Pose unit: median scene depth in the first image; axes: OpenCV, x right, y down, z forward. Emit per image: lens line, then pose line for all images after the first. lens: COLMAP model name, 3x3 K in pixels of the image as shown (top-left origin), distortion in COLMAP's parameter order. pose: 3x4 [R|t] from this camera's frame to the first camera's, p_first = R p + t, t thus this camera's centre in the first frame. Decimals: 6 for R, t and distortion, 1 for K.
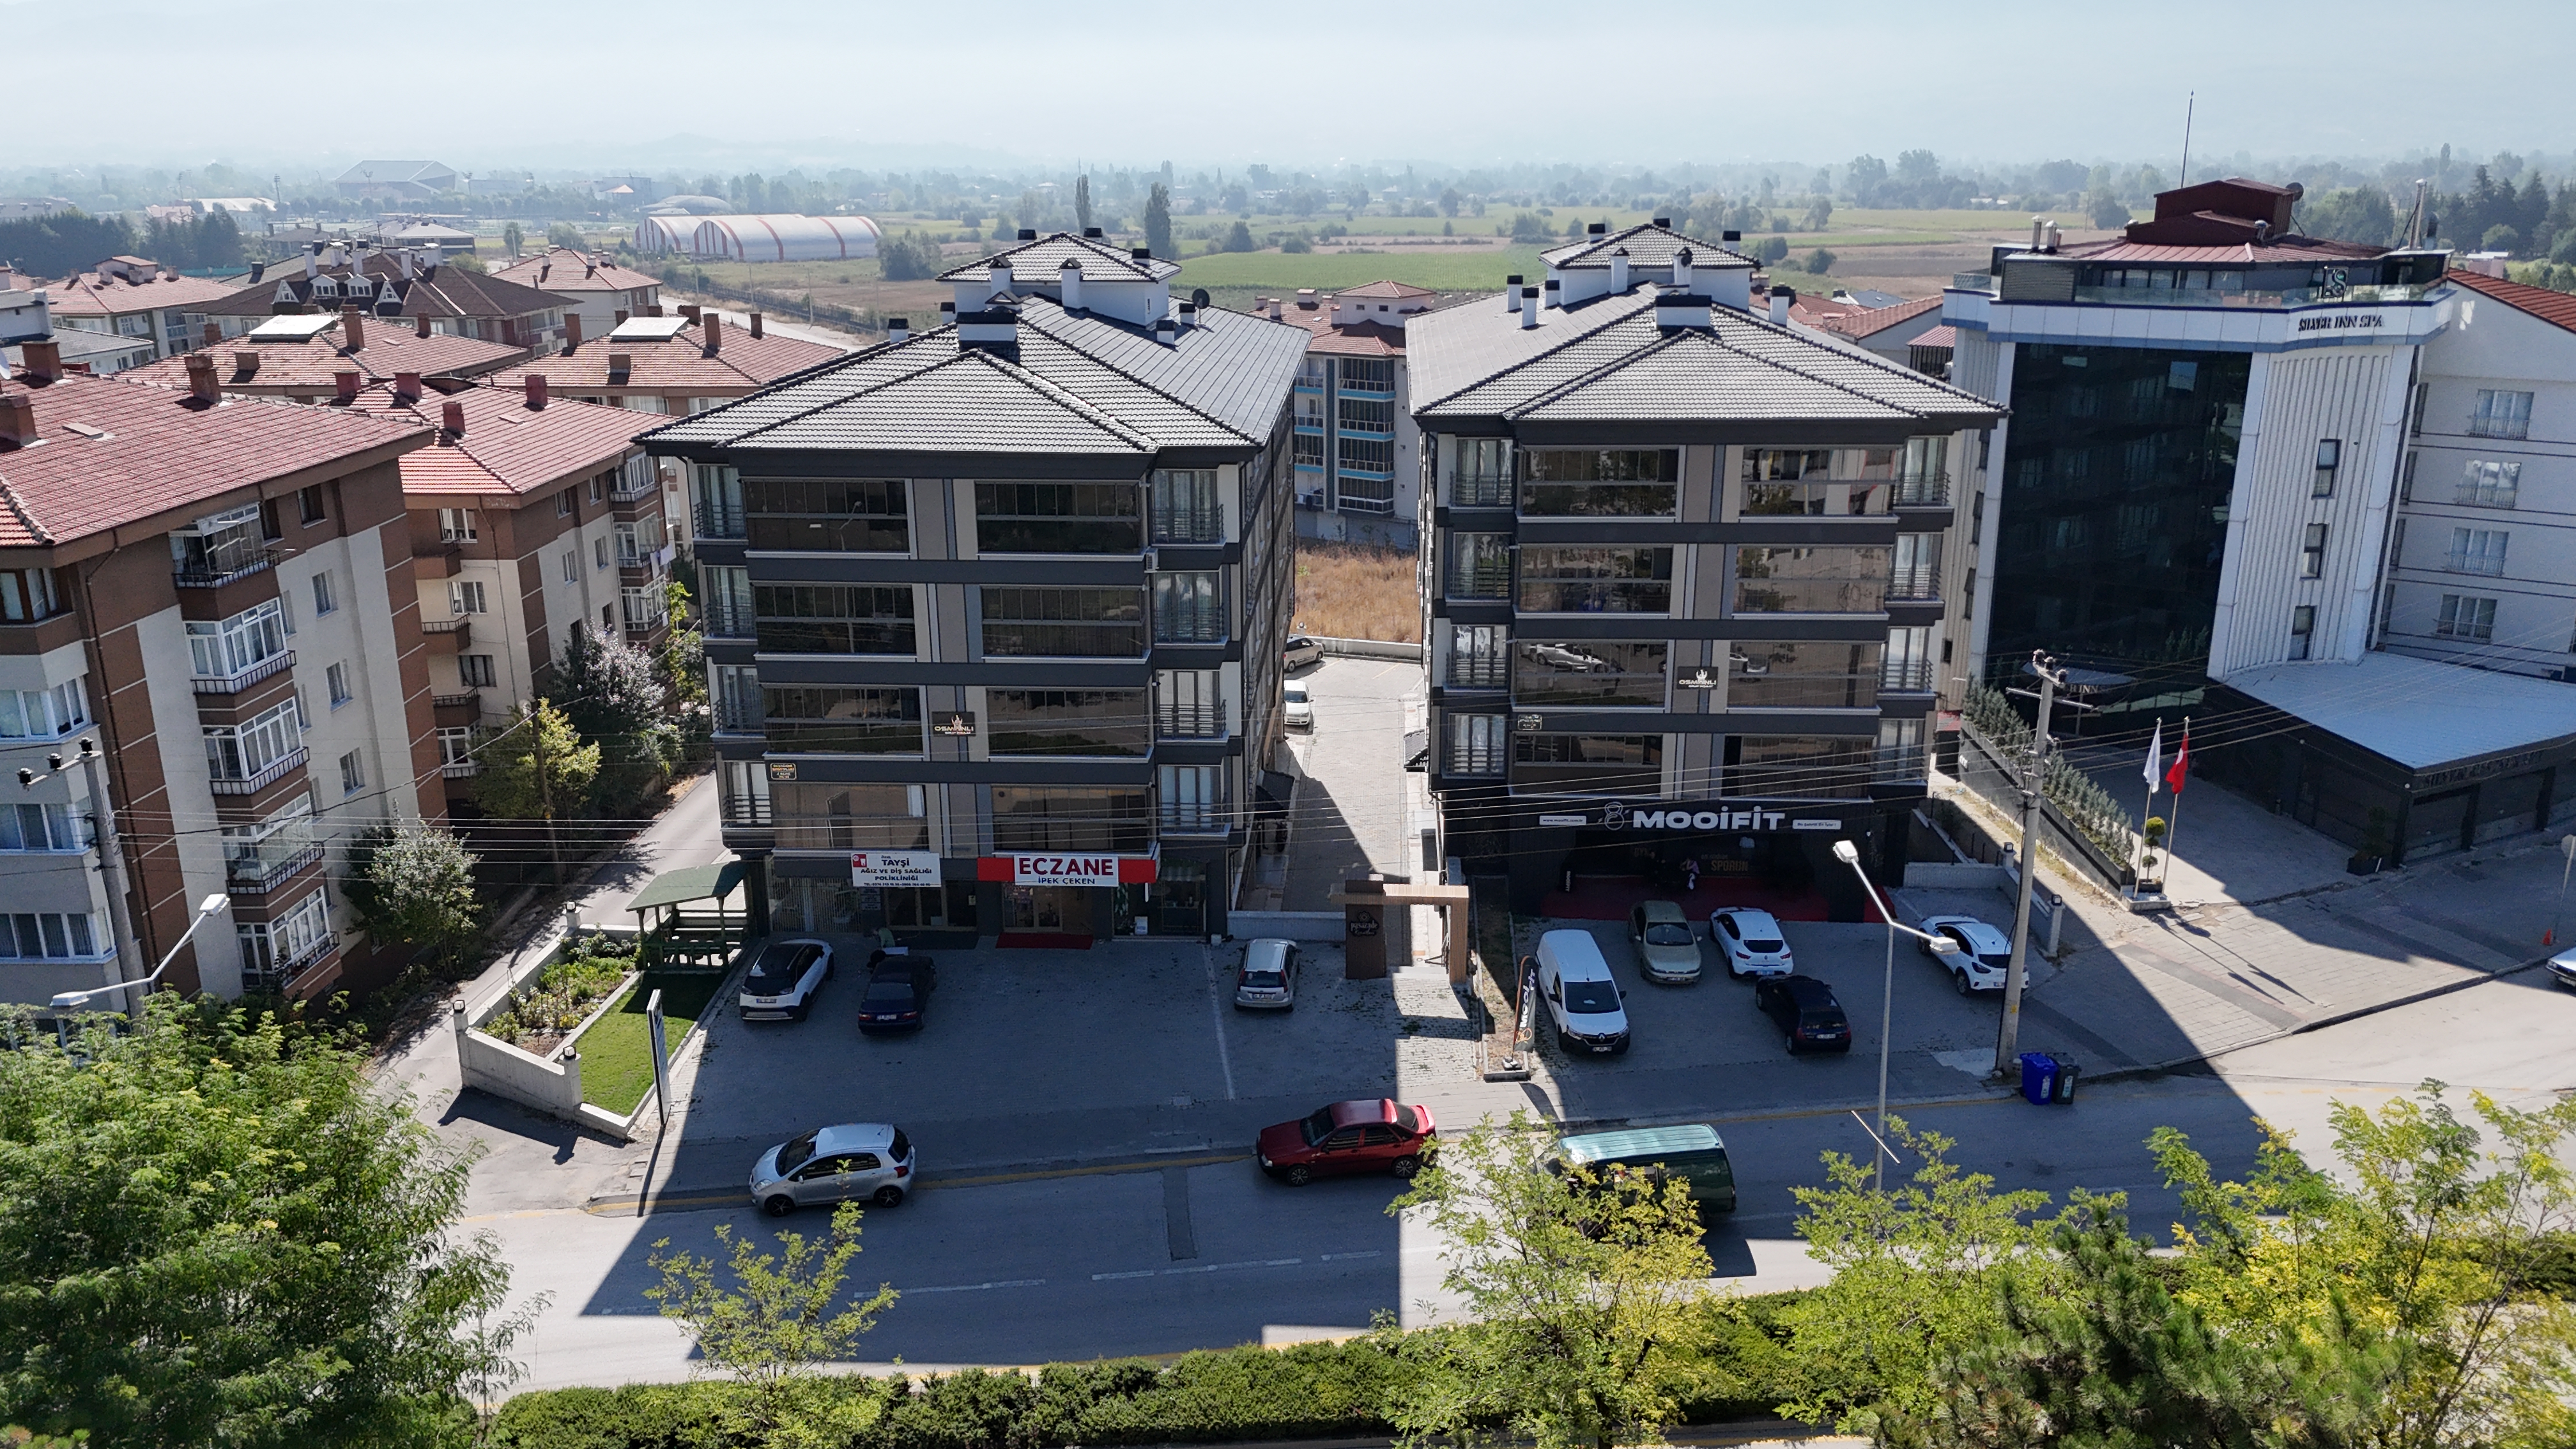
lens RADIAL K [[1887.7, 0, 1293.4], [0, 1887.7, 726.6], [0, 0, 1]] dist [0.084725, -0.085517]
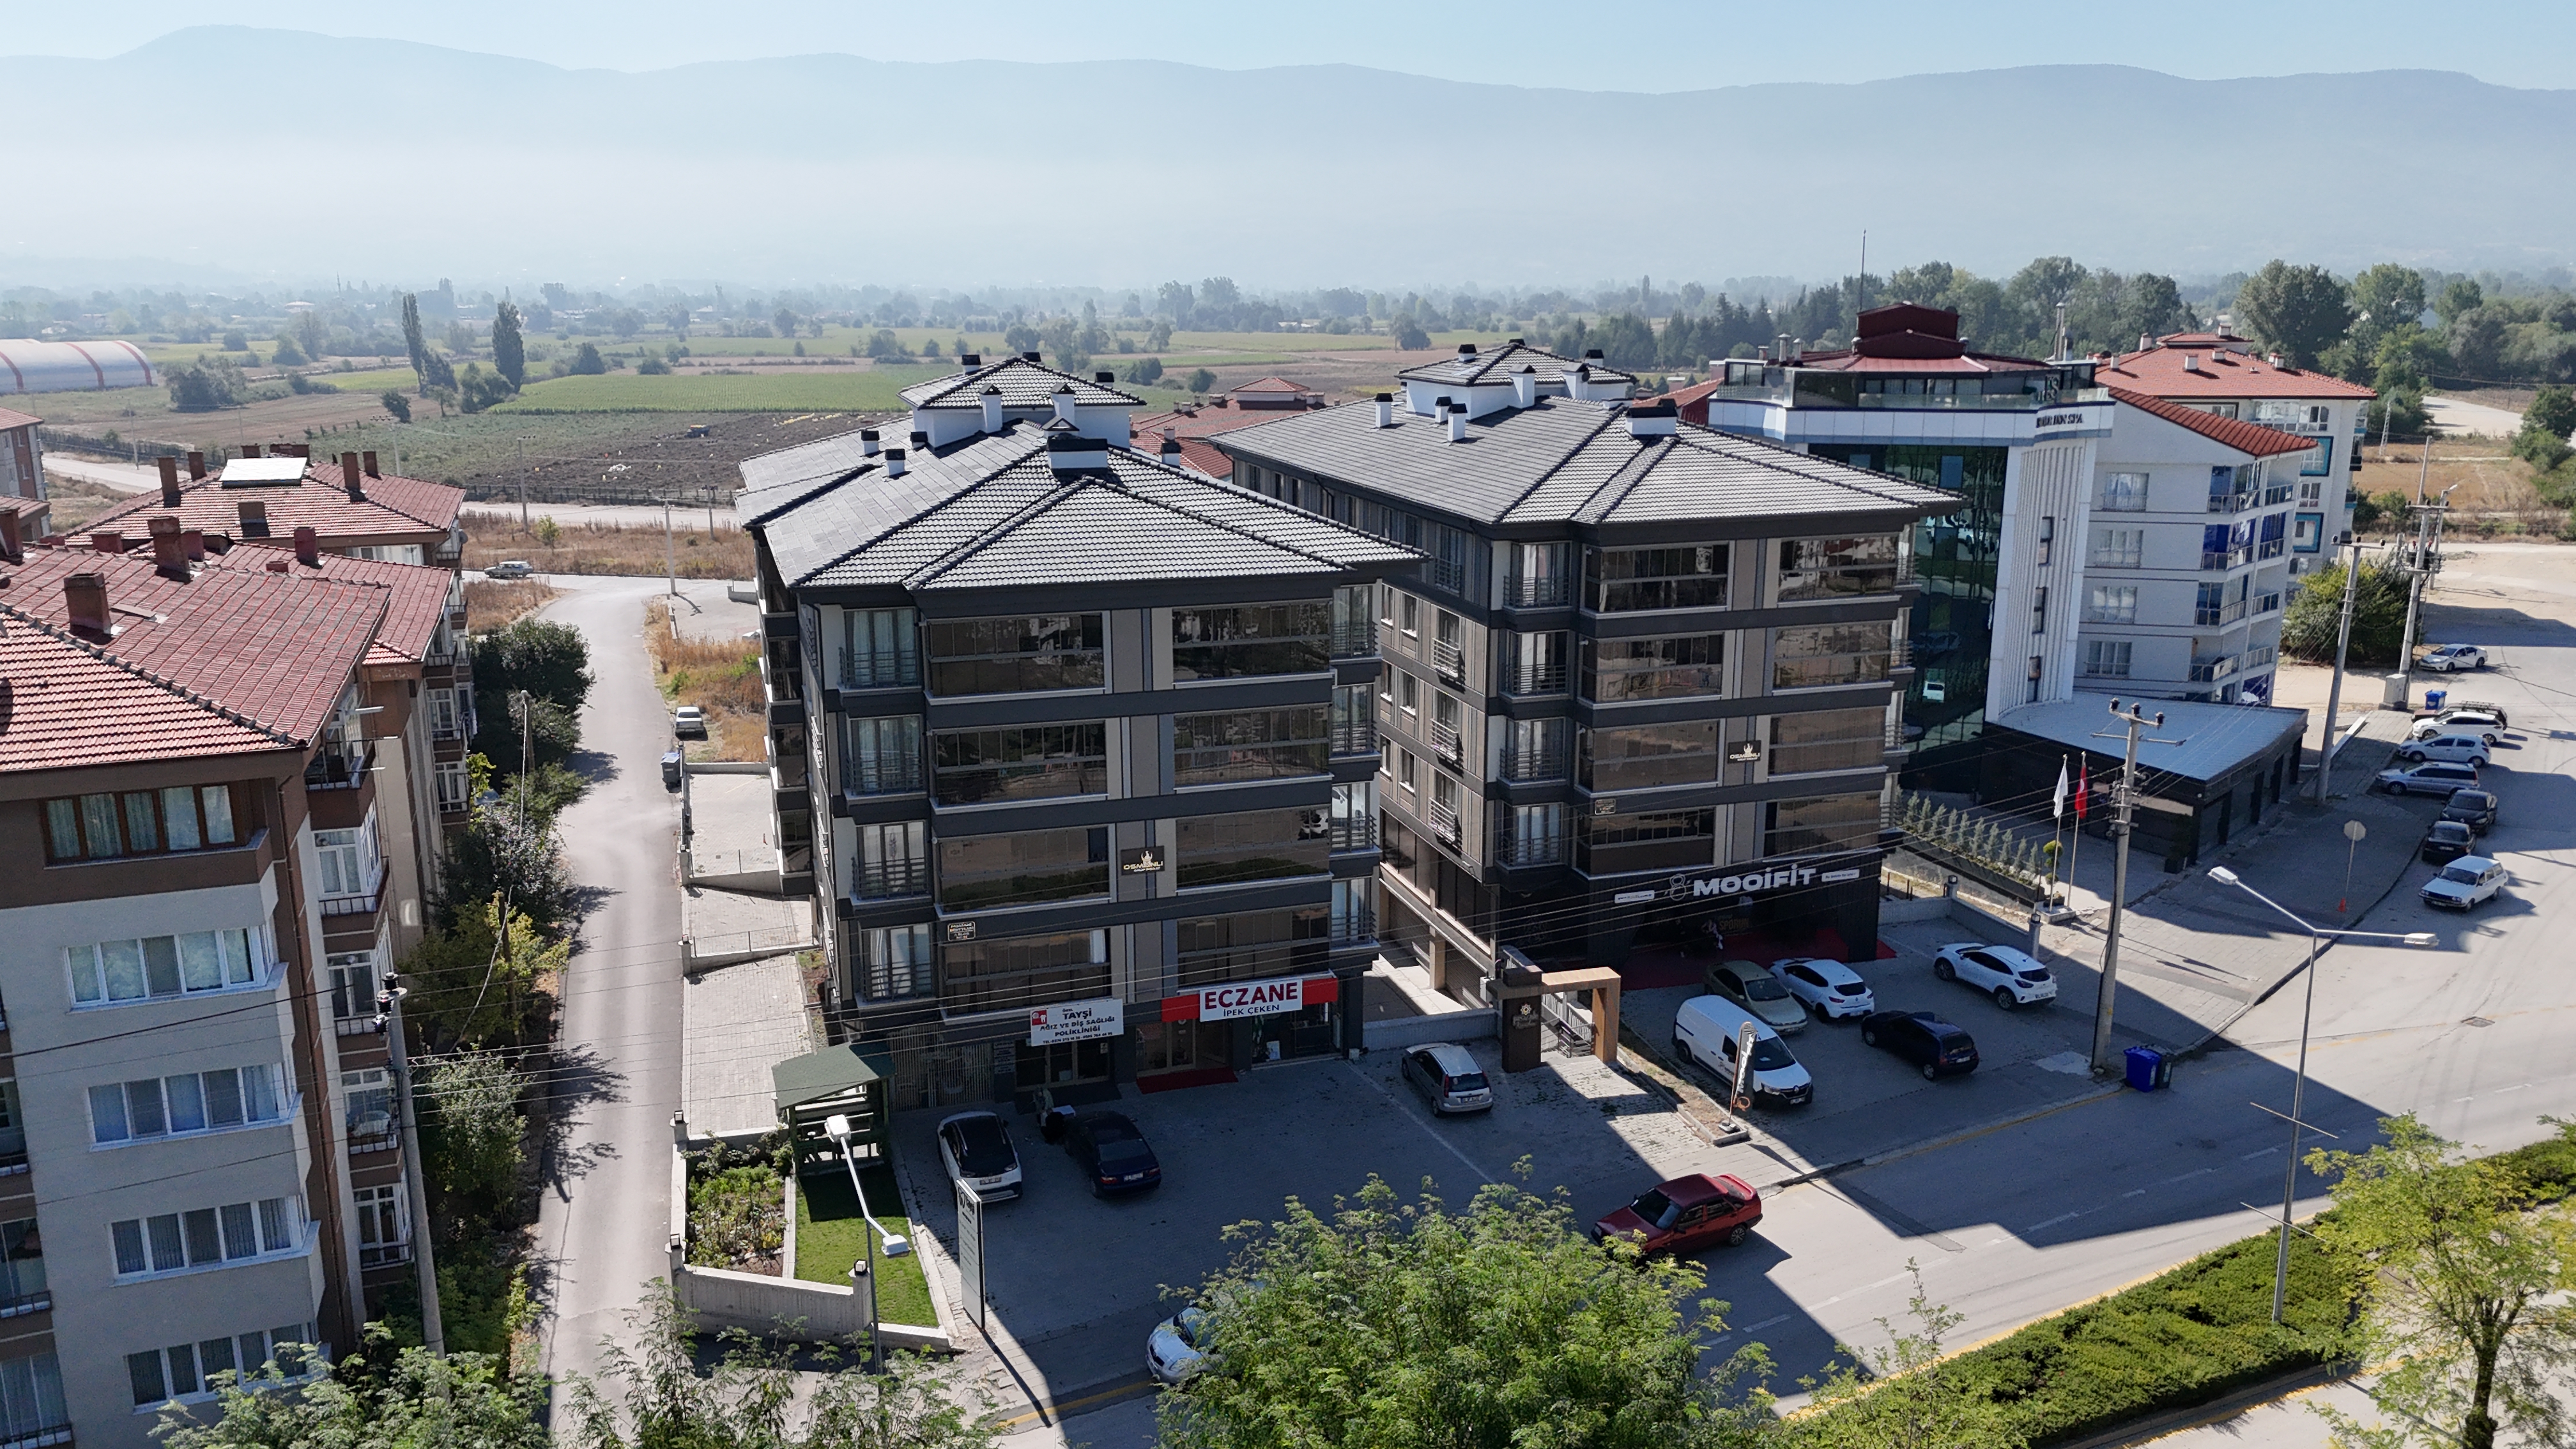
lens RADIAL K [[1887.7, 0, 1294.2], [0, 1887.7, 718.1], [0, 0, 1]] dist [0.084725, -0.085517]
pose [[0.936465, -0.077090, 0.342184, -0.403139], [0.098816, 0.994019, -0.046494, -0.019918], [-0.336553, 0.077354, 0.938482, 0.062857]]
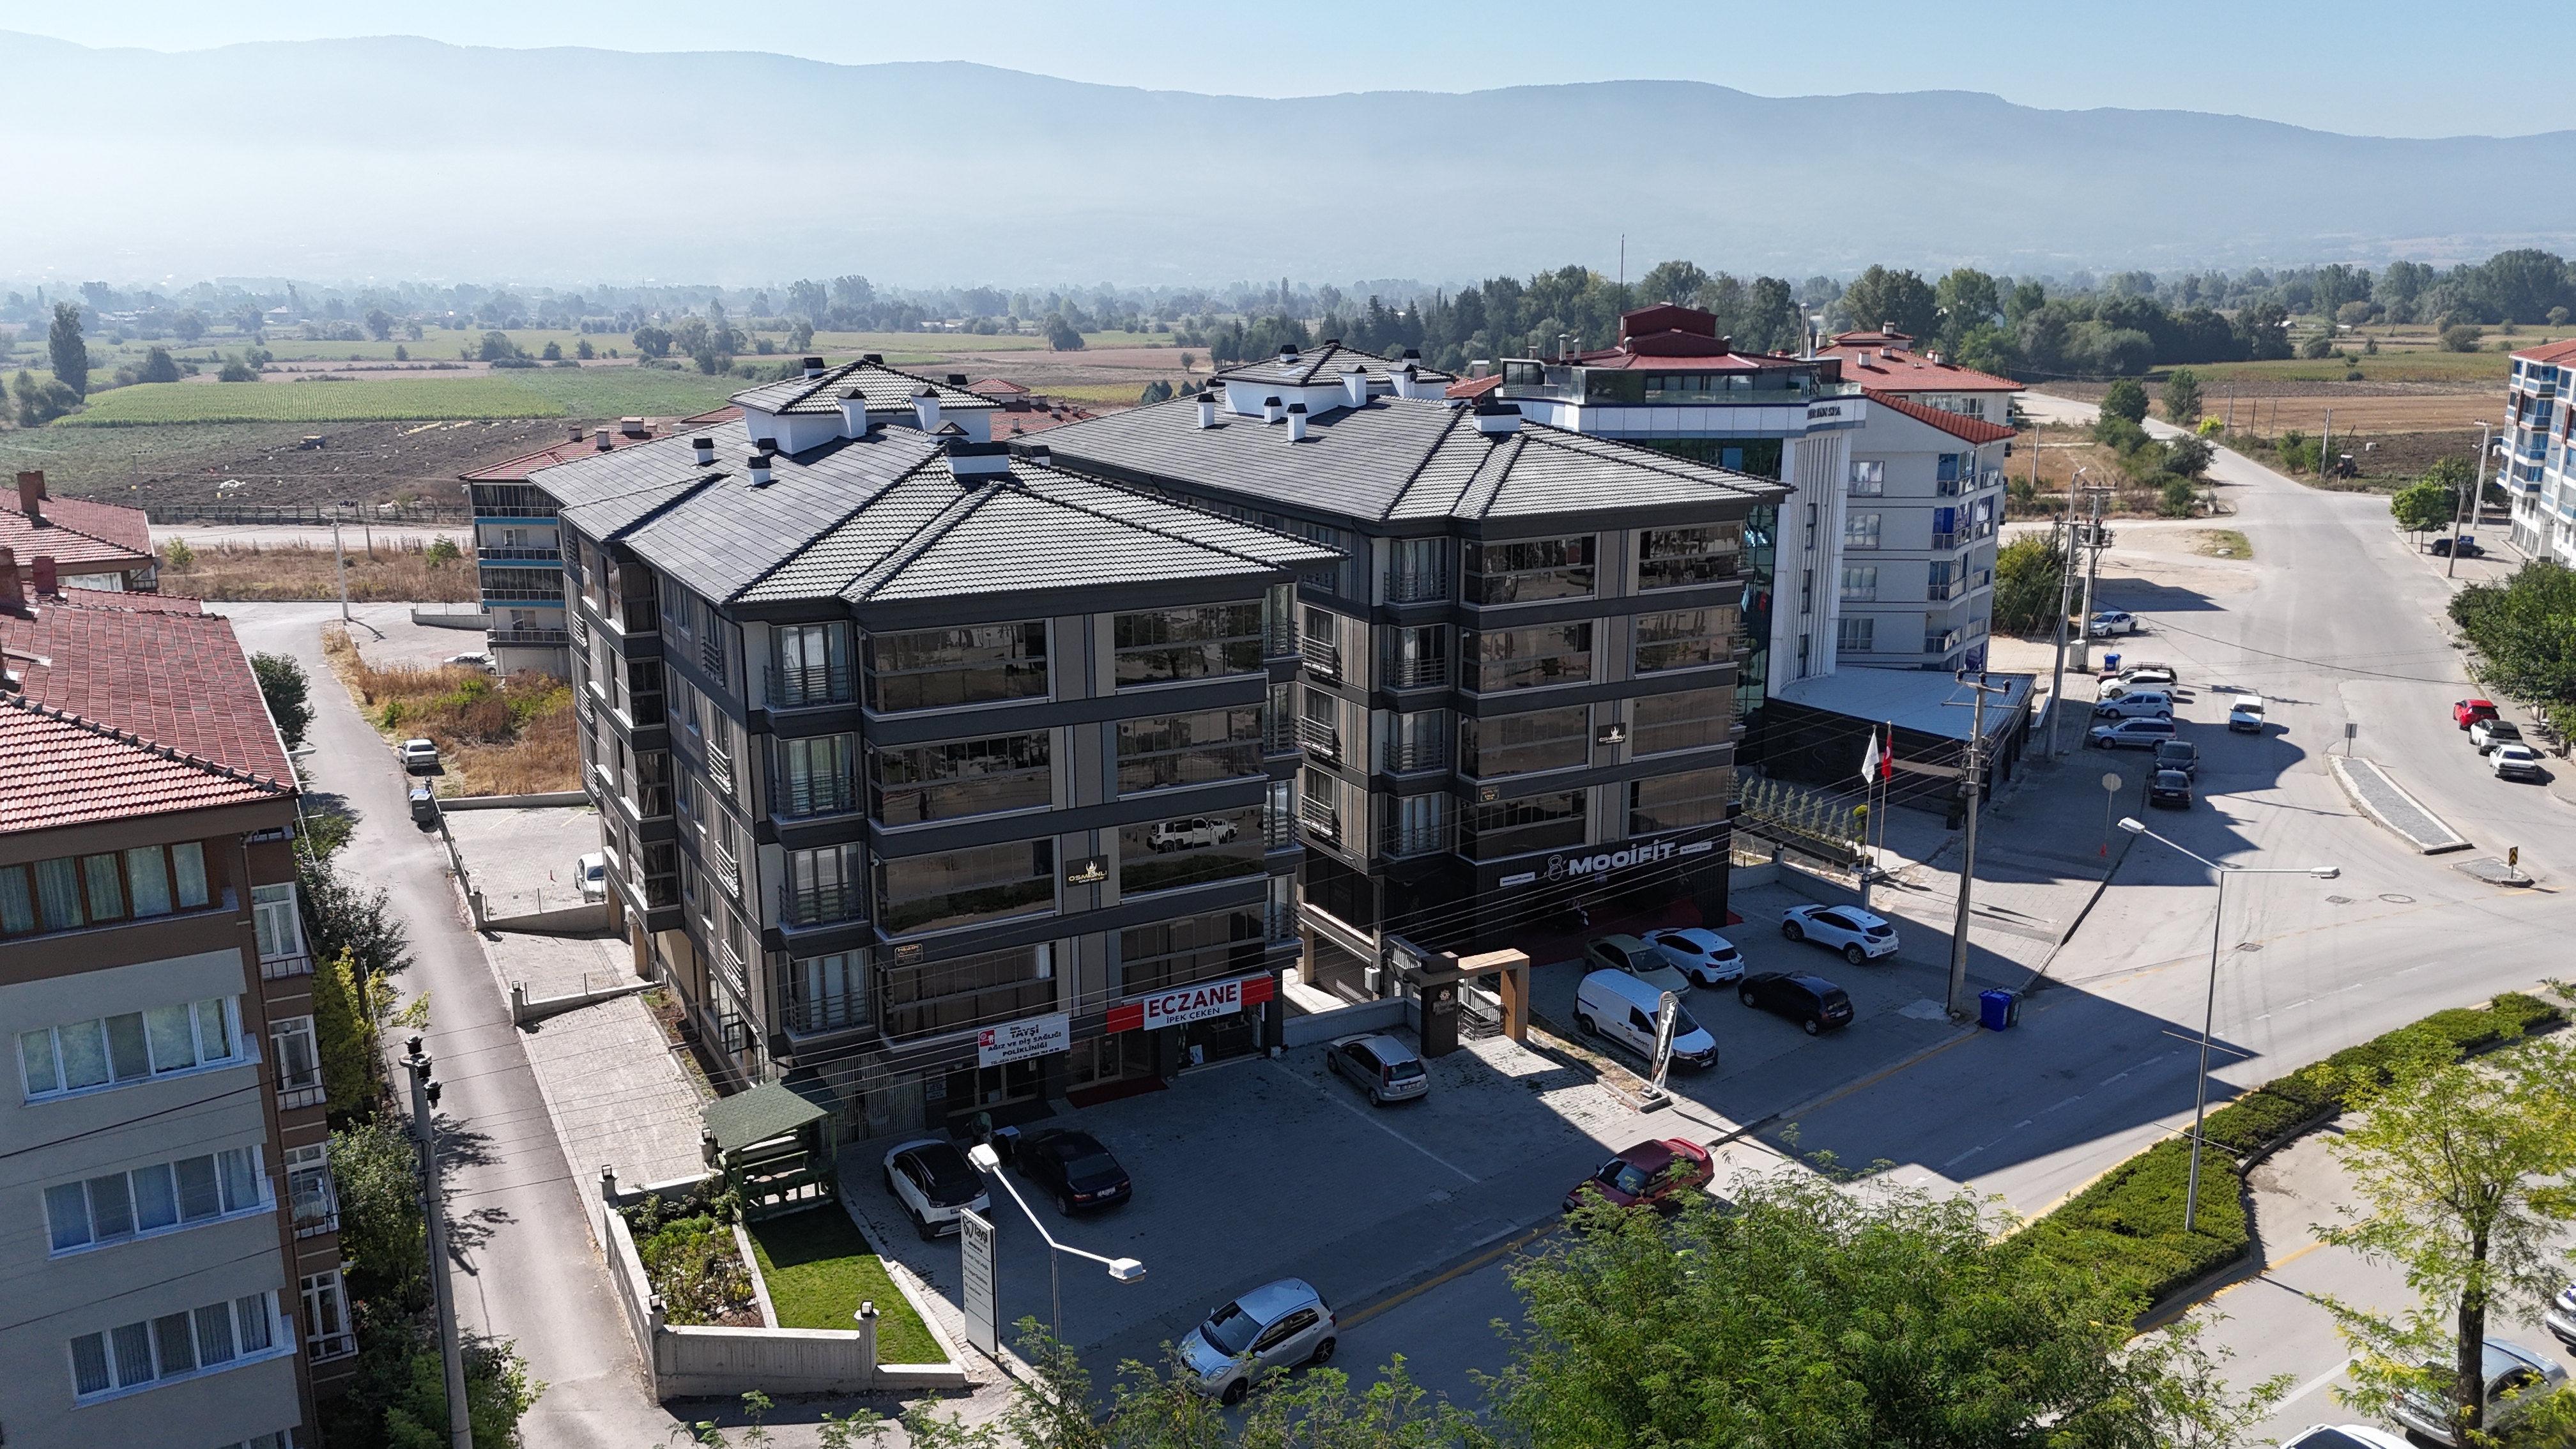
lens RADIAL K [[1887.7, 0, 1294.5], [0, 1887.7, 719.1], [0, 0, 1]] dist [0.084725, -0.085517]
pose [[0.853884, -0.115982, 0.507376, -0.526185], [0.148319, 0.988658, -0.023613, -0.036415], [-0.498883, 0.095416, 0.861401, 0.118493]]
